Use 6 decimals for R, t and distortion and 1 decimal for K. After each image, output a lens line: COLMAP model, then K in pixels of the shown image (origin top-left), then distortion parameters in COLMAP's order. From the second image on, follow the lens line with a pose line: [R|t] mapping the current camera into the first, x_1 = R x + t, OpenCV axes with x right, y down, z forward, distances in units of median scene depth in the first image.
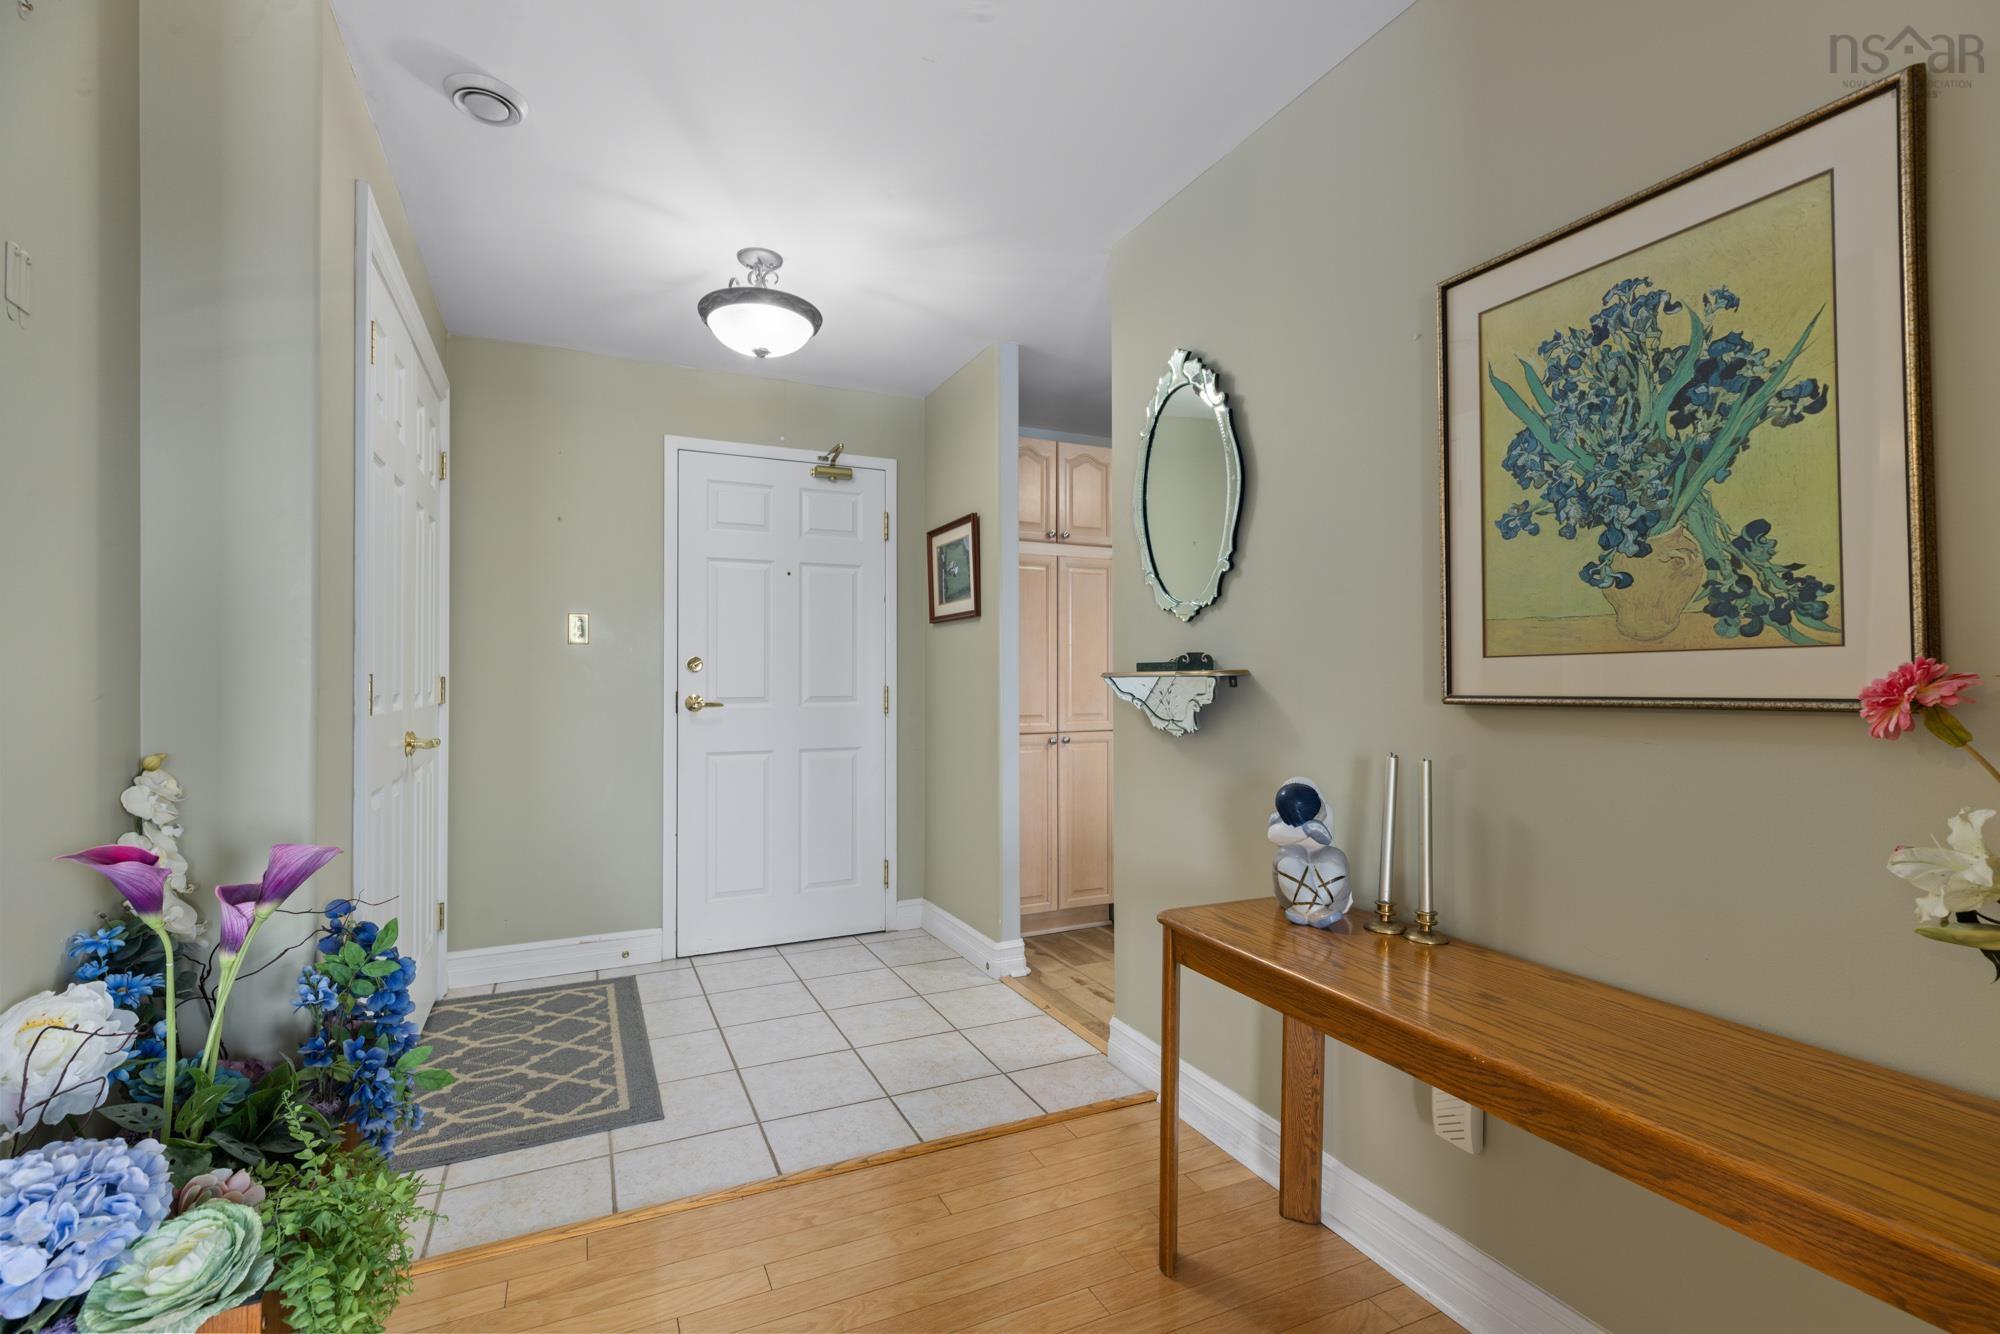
lens RADIAL K [[904.4, 0, 1001.2], [0, 904.4, 663.2], [0, 0, 1]] dist [-0.001206, -0.000112]
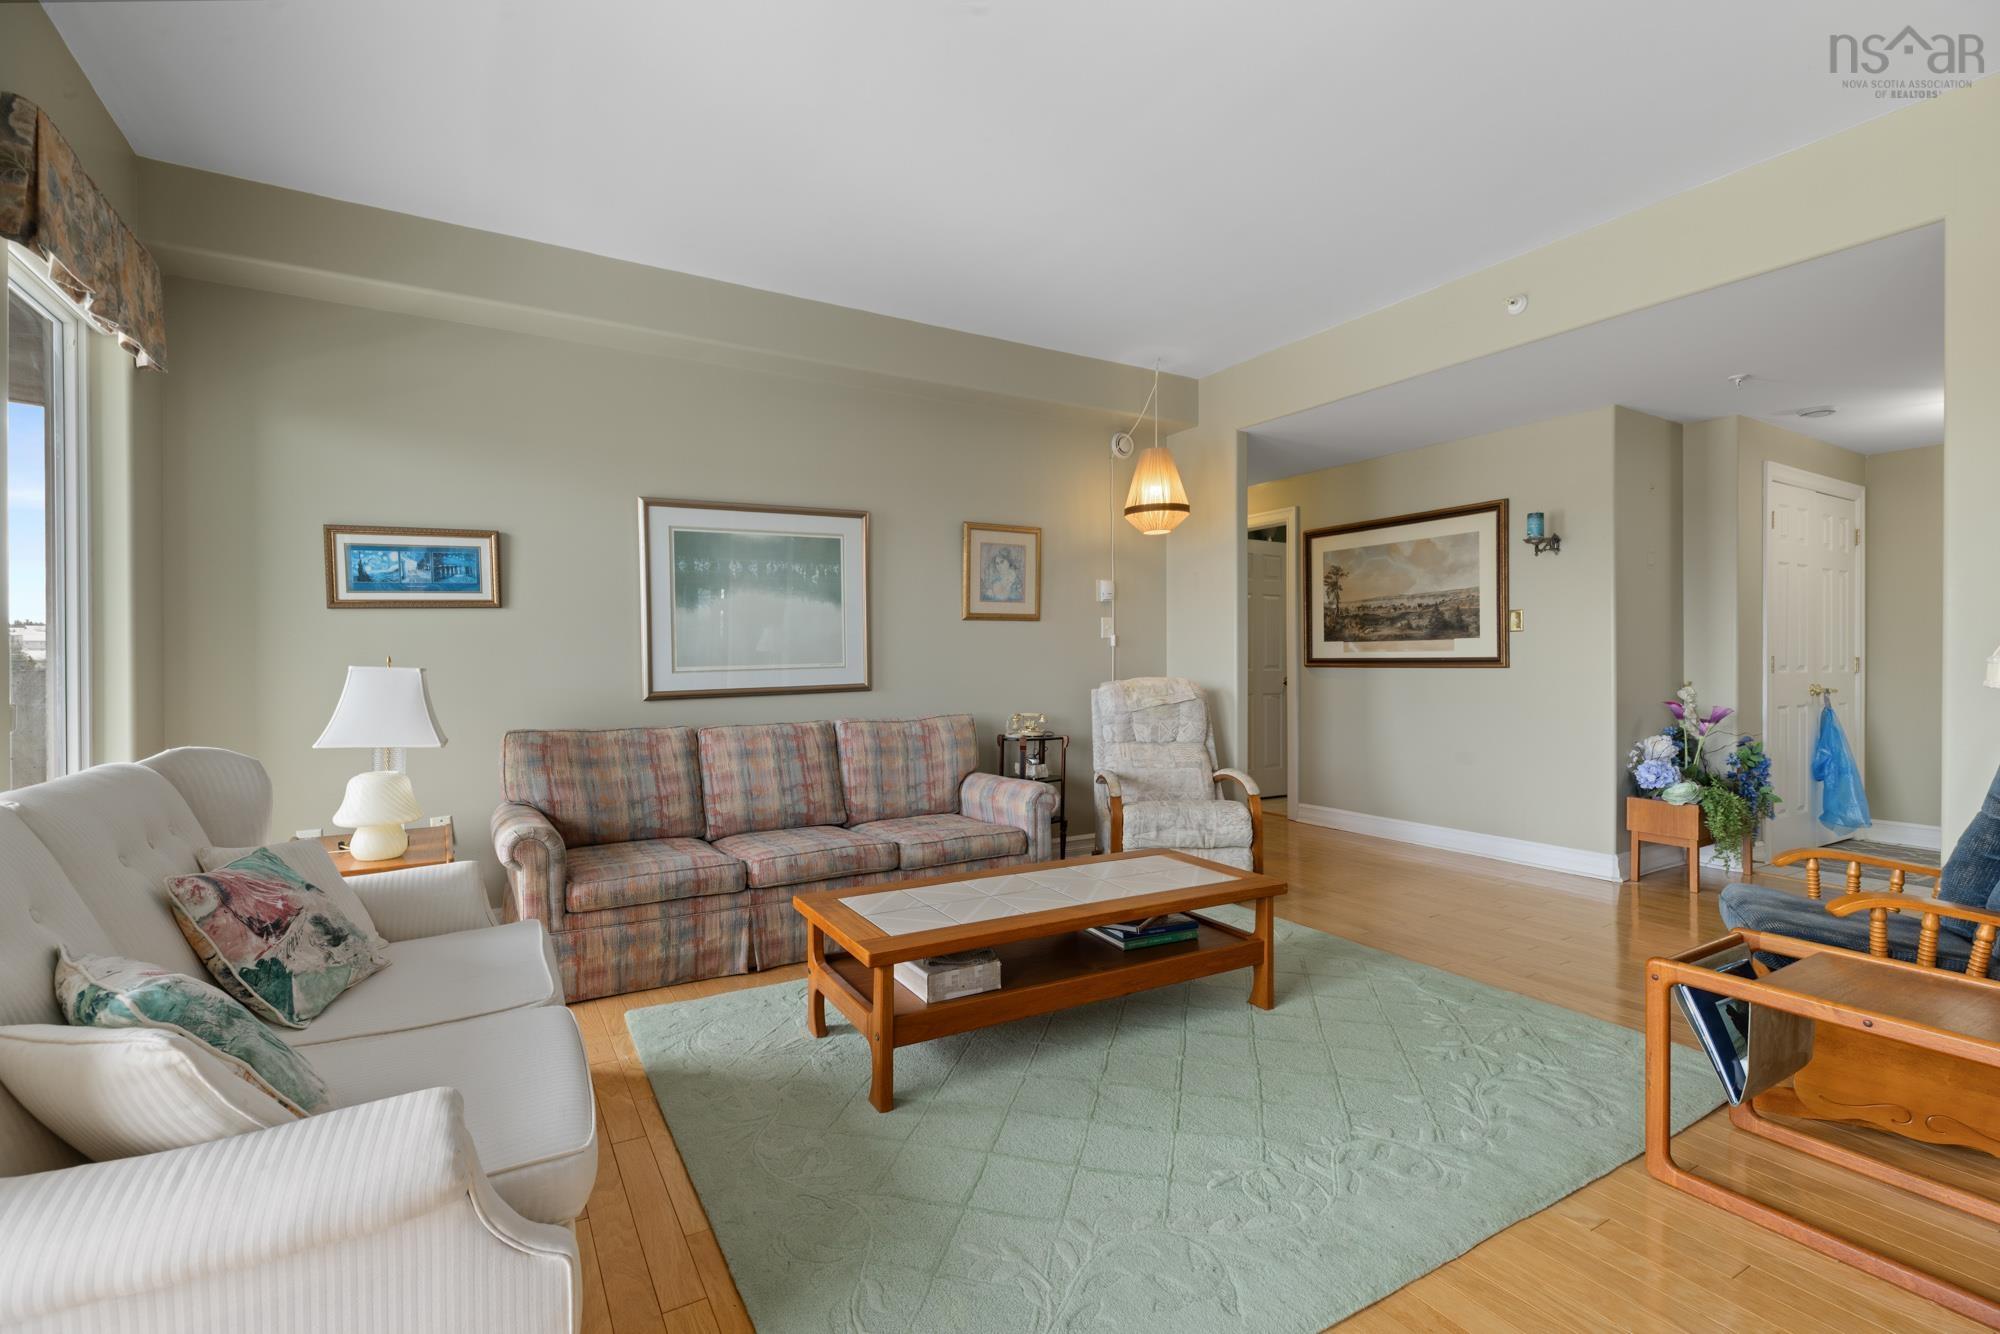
lens RADIAL K [[904.4, 0, 1001.7], [0, 904.4, 662.2], [0, 0, 1]] dist [-0.001206, -0.000112]
pose [[0.093530, 0.003975, -0.995609, 2.412440], [0.022751, 0.999722, 0.006129, -0.056464], [0.995356, -0.023224, 0.093413, -2.058520]]
